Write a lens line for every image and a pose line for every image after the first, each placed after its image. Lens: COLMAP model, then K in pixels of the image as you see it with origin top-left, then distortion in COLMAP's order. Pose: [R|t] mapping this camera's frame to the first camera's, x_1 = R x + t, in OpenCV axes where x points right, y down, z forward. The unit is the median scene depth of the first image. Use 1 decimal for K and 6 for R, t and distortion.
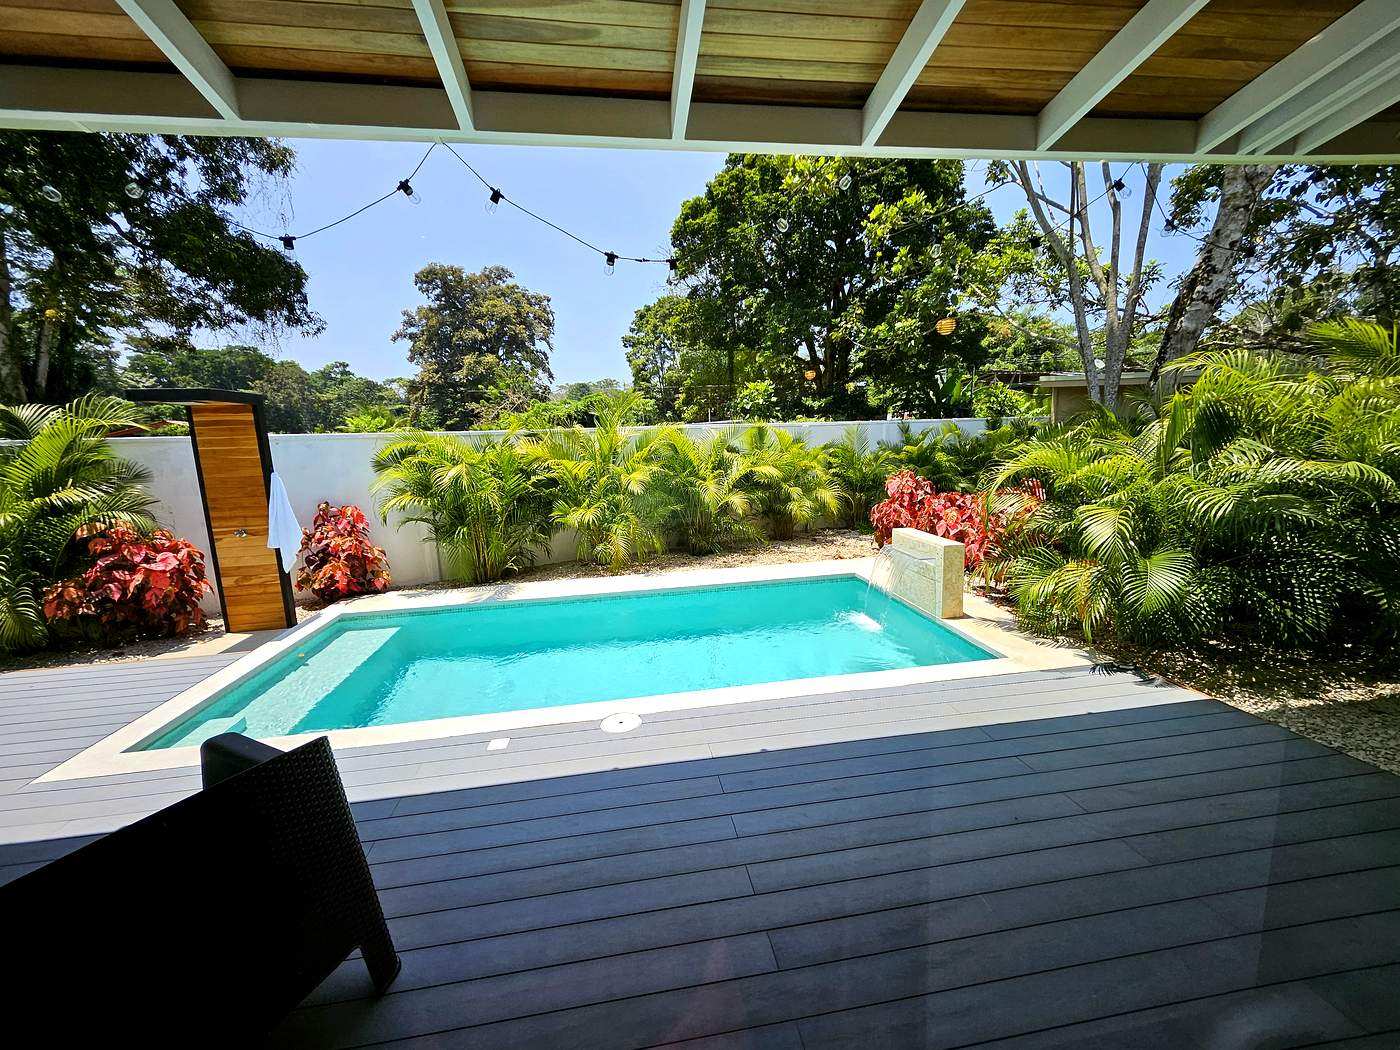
lens RADIAL K [[550.6, 0, 700.0], [0, 550.6, 525.0], [0, 0, 1]] dist [0.005767, 0.000349]
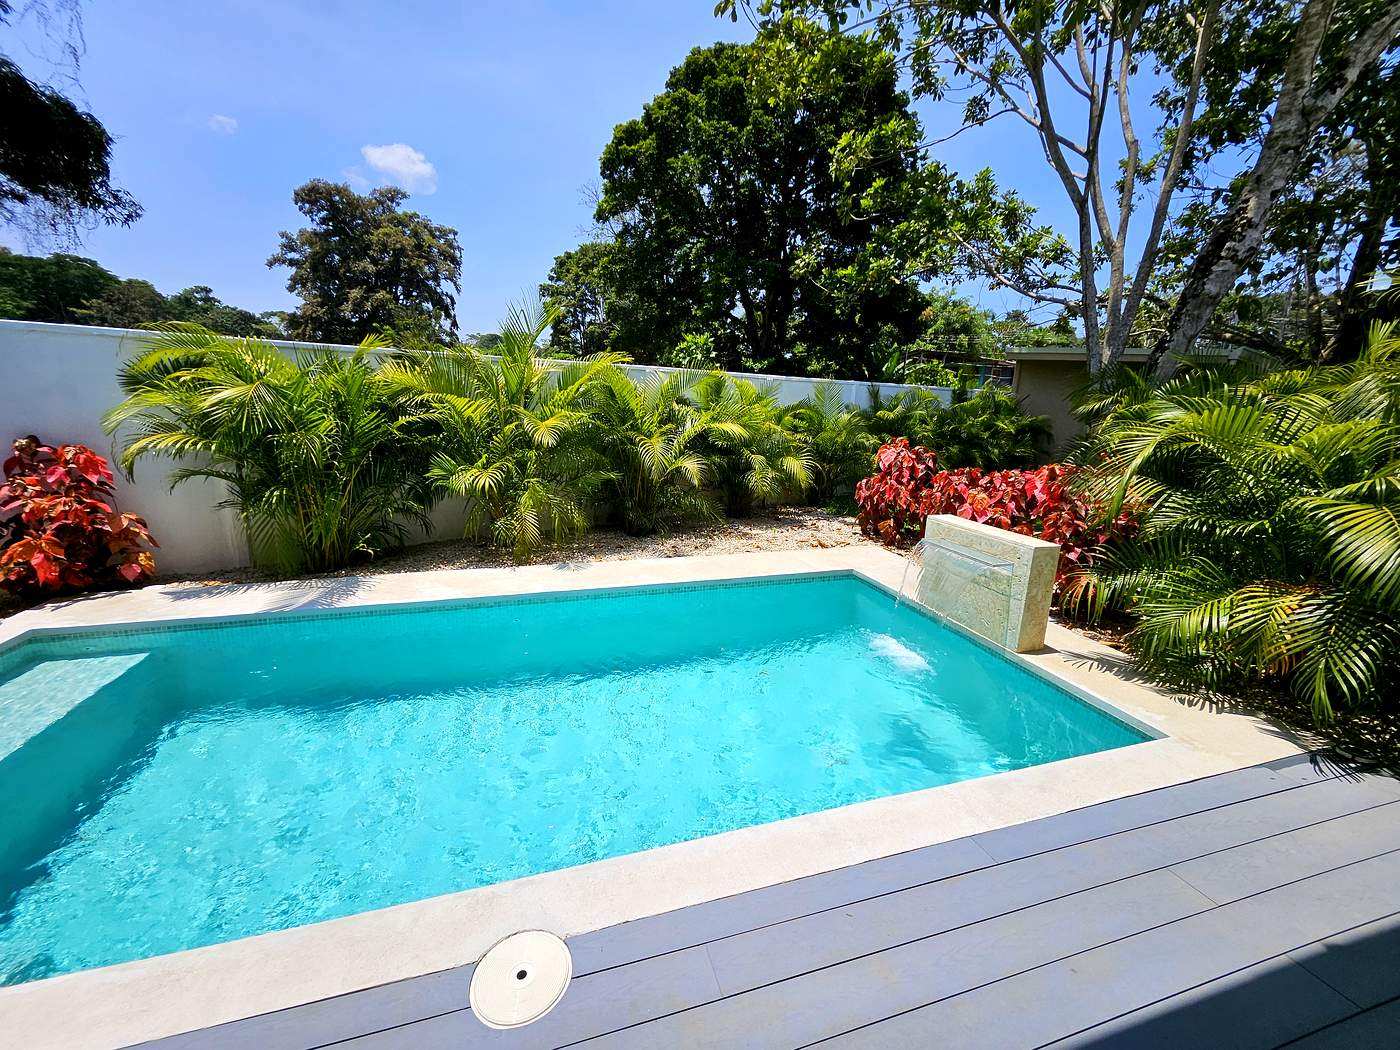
lens RADIAL K [[562.4, 0, 693.2], [0, 562.4, 511.2], [0, 0, 1]] dist [0.005940, 0.000373]
pose [[0.990001, 0.034472, 0.136782, -0.031388], [-0.038806, 0.998822, 0.029141, -0.004878], [-0.135616, -0.034158, 0.990172, 0.209983]]
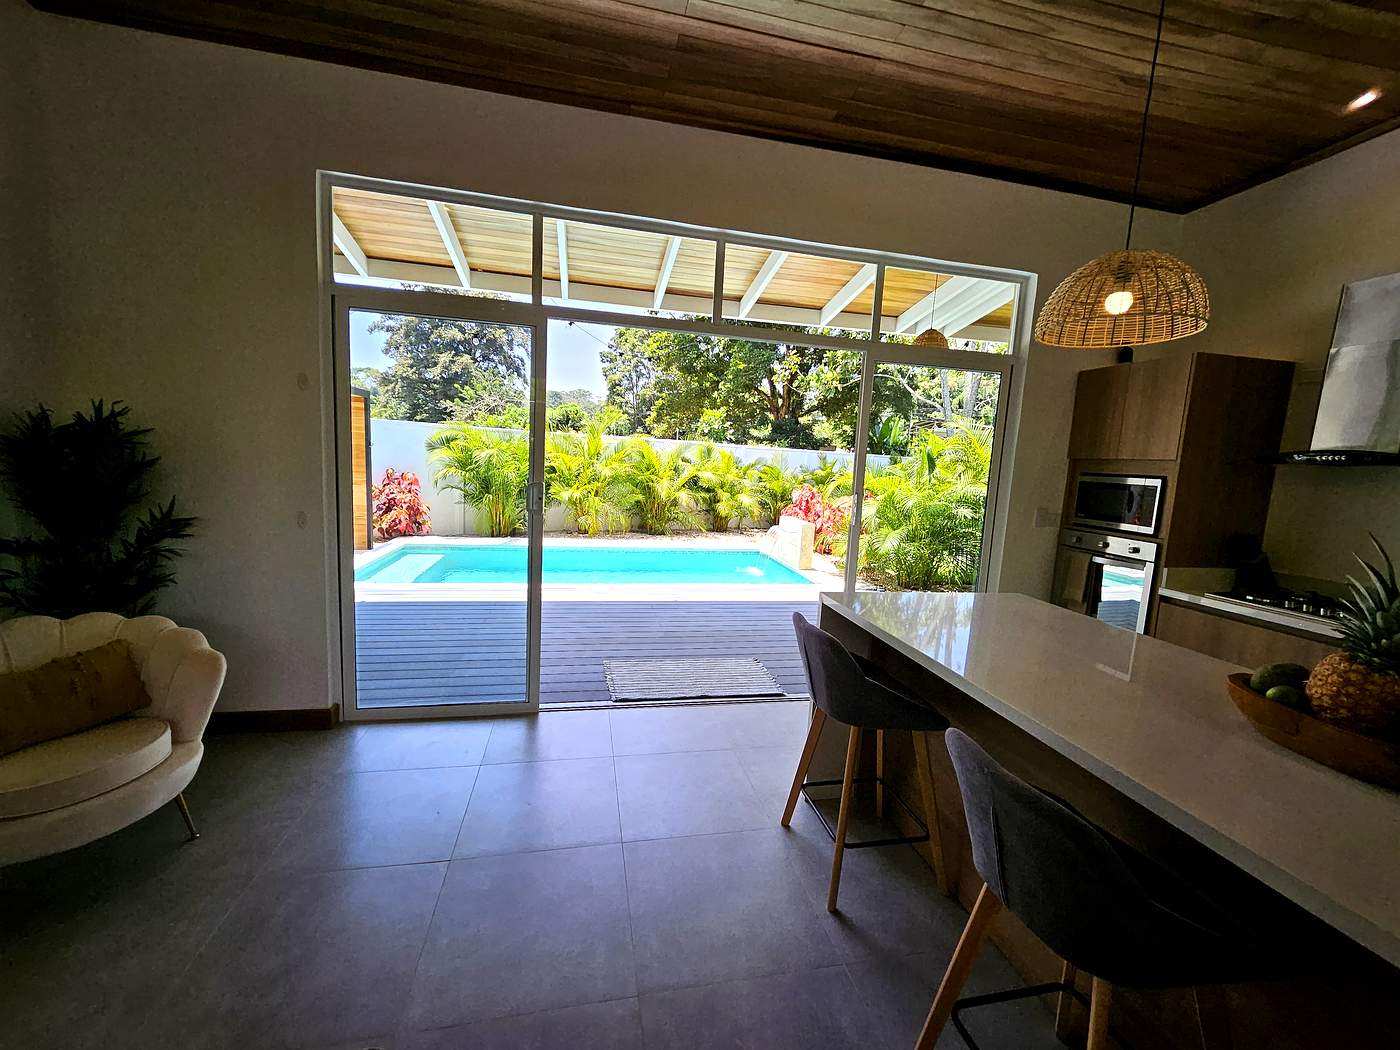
lens RADIAL K [[550.6, 0, 700.0], [0, 550.6, 525.0], [0, 0, 1]] dist [0.005767, 0.000349]
pose [[0.994506, 0.080646, 0.066742, 0.017839], [-0.078259, 0.996222, -0.037637, 0.069481], [-0.069525, 0.032207, 0.997060, -0.338265]]
